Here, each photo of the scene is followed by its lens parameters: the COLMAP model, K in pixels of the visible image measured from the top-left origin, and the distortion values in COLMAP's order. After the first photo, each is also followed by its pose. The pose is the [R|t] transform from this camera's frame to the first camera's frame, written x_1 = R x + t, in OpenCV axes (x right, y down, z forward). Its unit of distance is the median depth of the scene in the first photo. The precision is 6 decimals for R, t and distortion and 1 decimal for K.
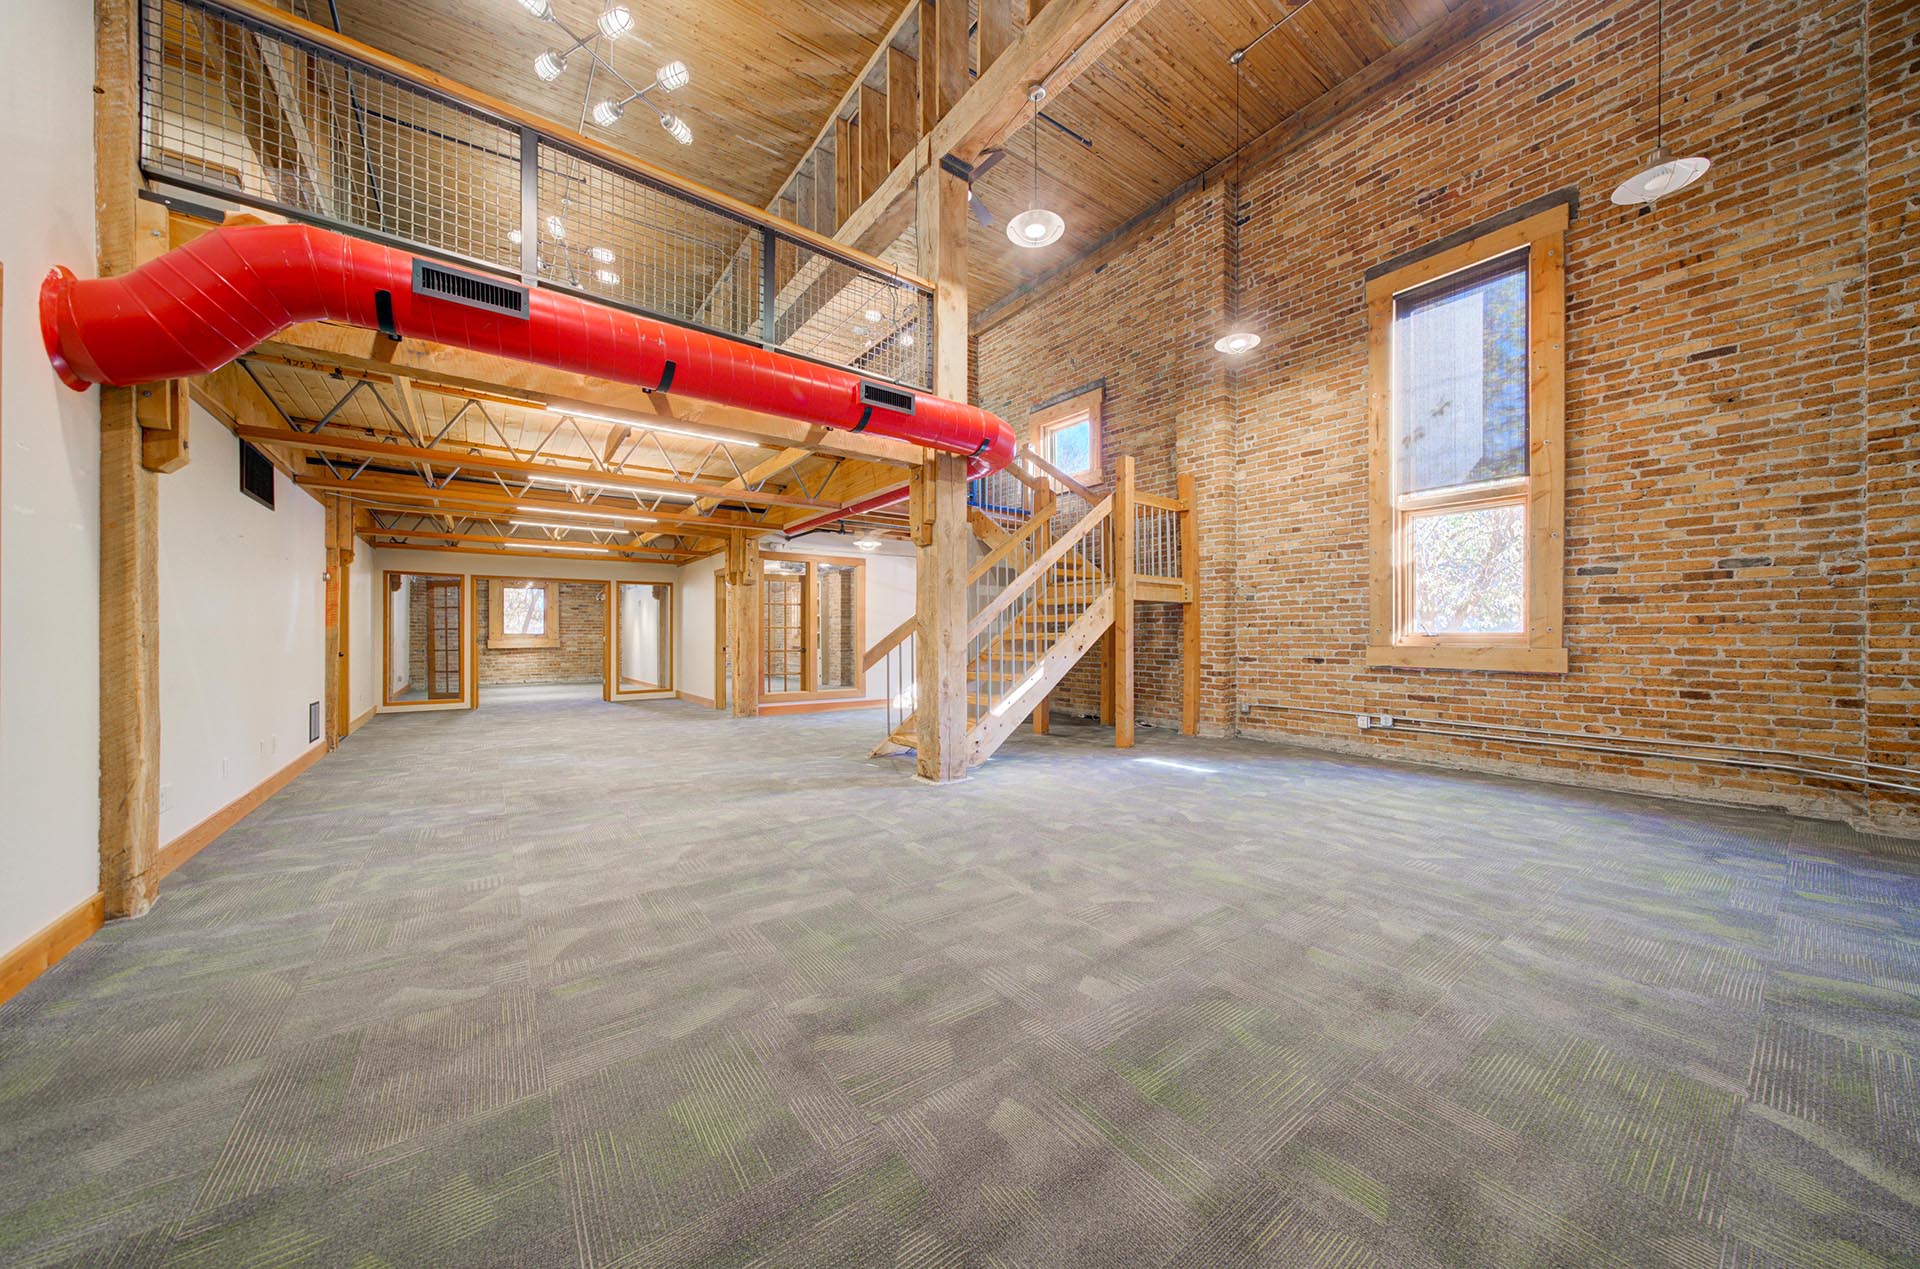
lens RADIAL K [[643.7, 0, 953.6], [0, 643.7, 634.8], [0, 0, 1]] dist [0.001036, 0.000401]
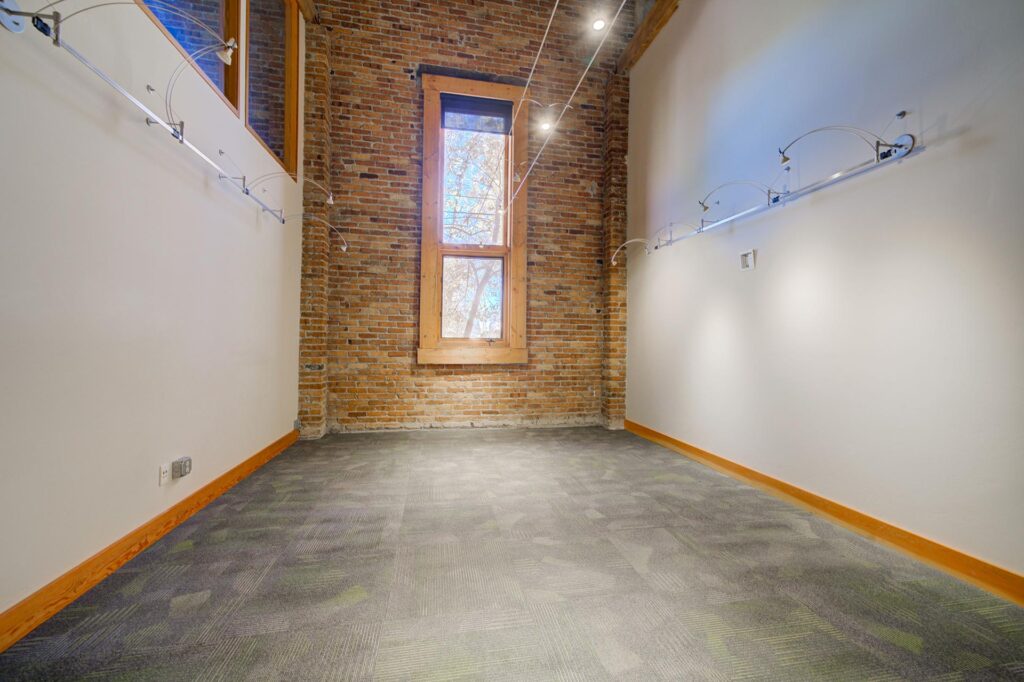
lens RADIAL K [[412.7, 0, 512.0], [0, 412.7, 341.0], [0, 0, 1]] dist [-0.032826, 0.022437]
pose [[0.903110, 0.011451, -0.429256, -1.433251], [-0.014161, 0.999895, -0.003118, 0.004820], [0.429175, 0.008895, 0.903177, 2.057668]]
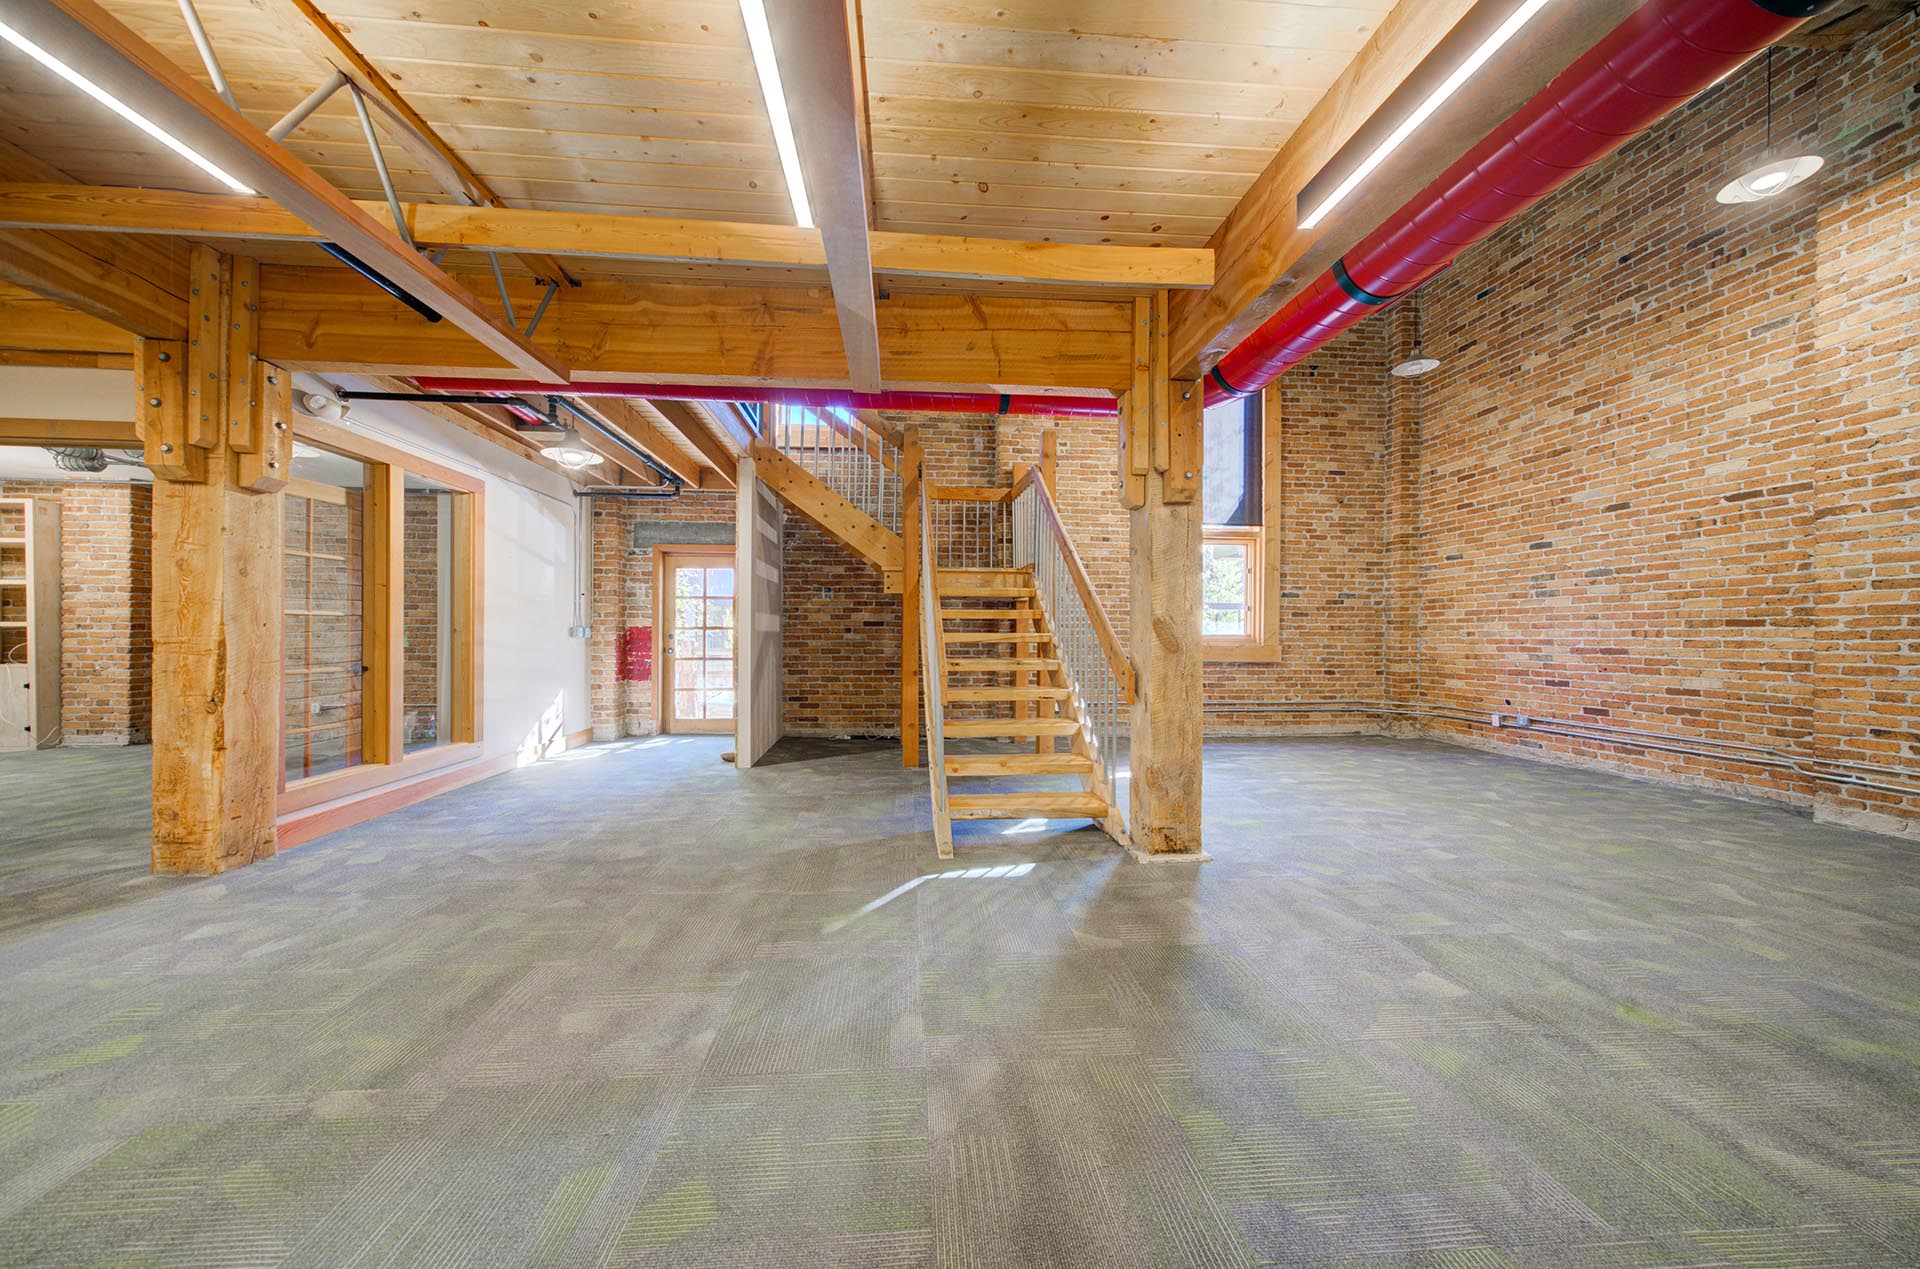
lens RADIAL K [[643.7, 0, 953.6], [0, 643.7, 634.8], [0, 0, 1]] dist [0.001036, 0.000401]
pose [[0.530617, 0.002052, 0.847609, -0.702003], [-0.004742, 0.999989, 0.000547, -0.001034], [-0.847598, -0.004309, 0.530621, 0.821804]]
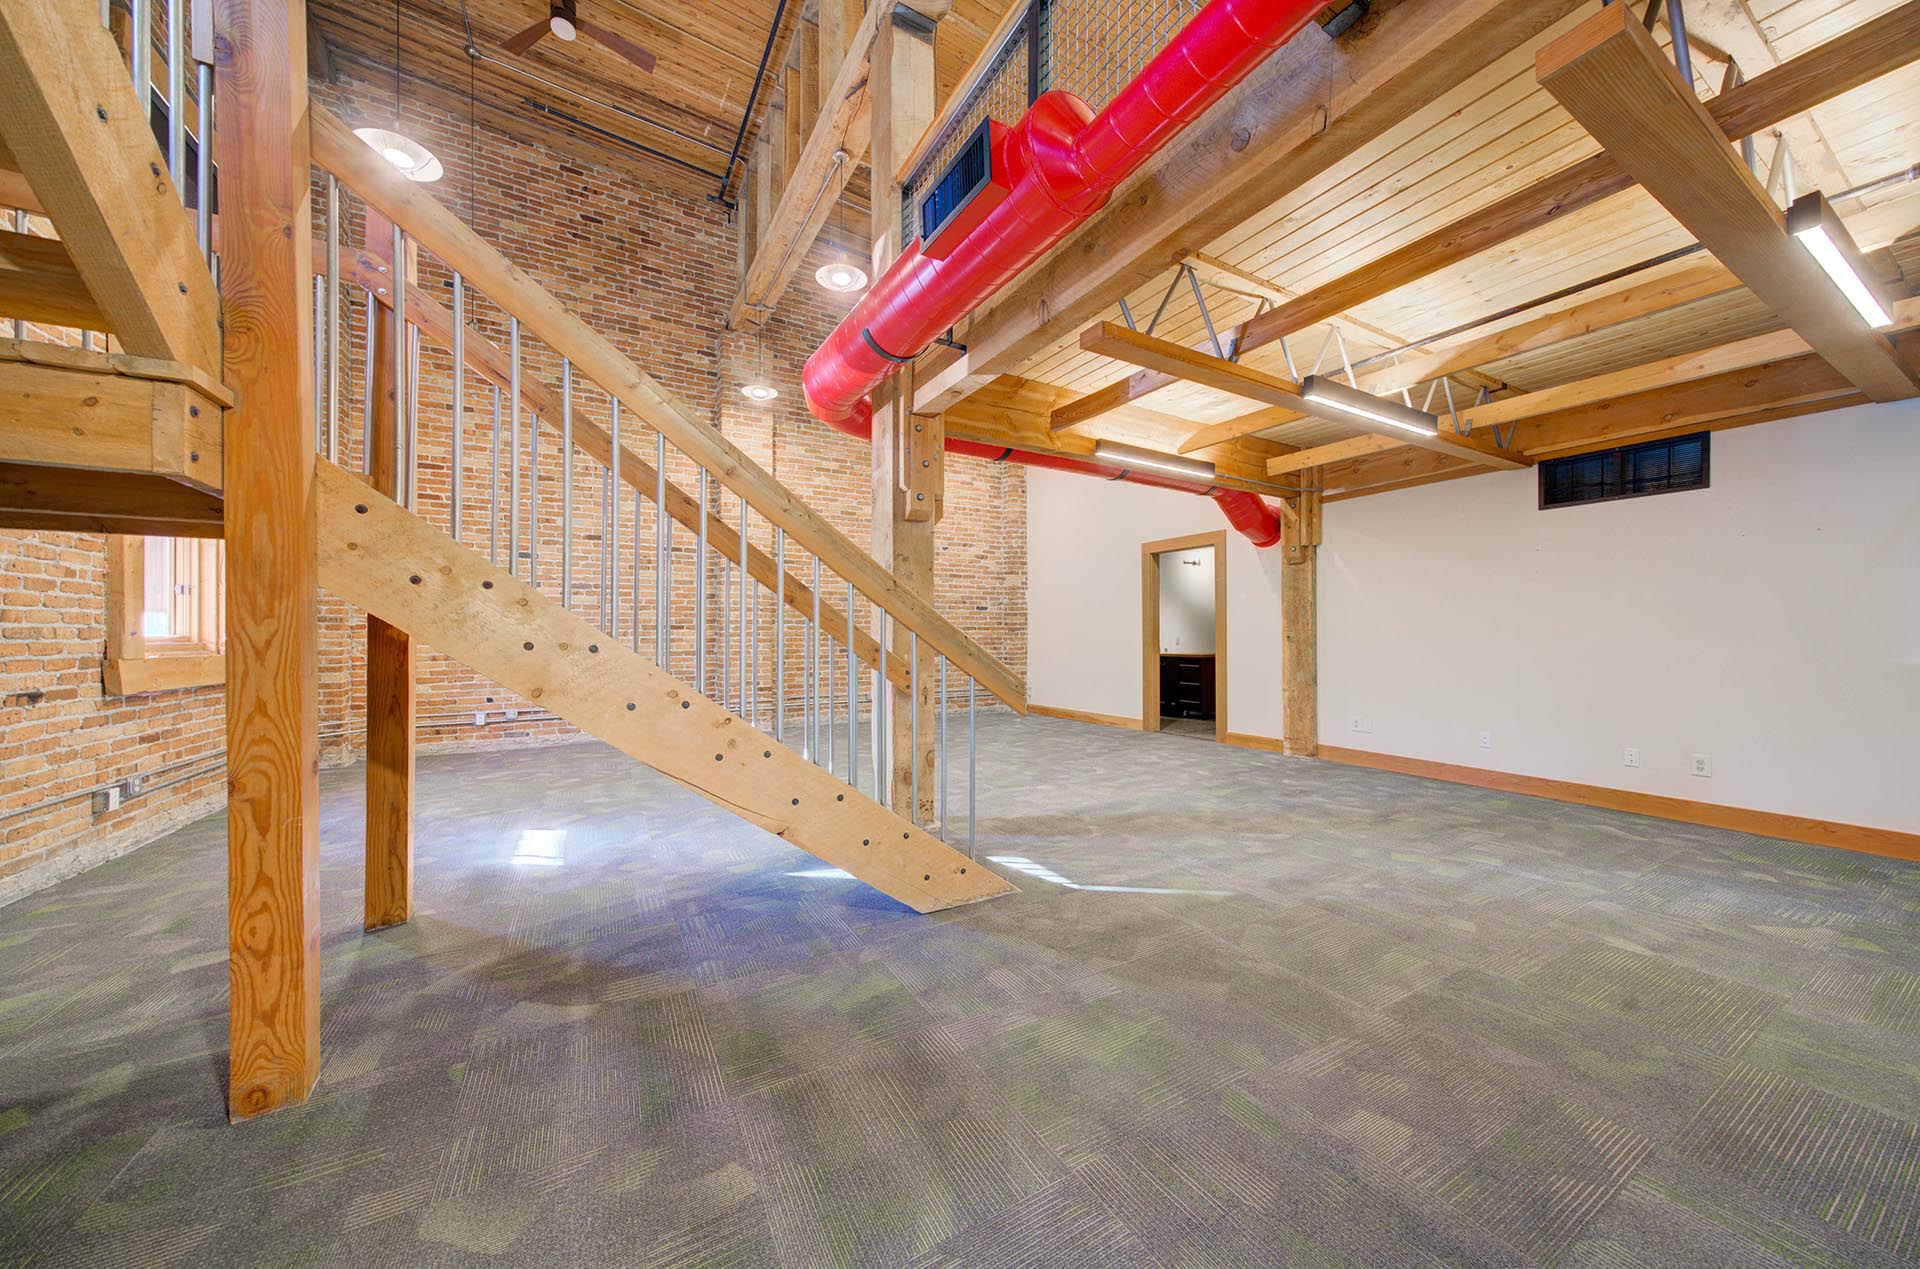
lens RADIAL K [[648.8, 0, 960.0], [0, 648.8, 634.5], [0, 0, 1]] dist [0.000688, 0.000433]
pose [[-0.993699, 0.003508, 0.112030, -0.171521], [0.003404, 0.999994, -0.001114, -0.002001], [-0.112033, -0.000726, -0.993704, 1.748571]]
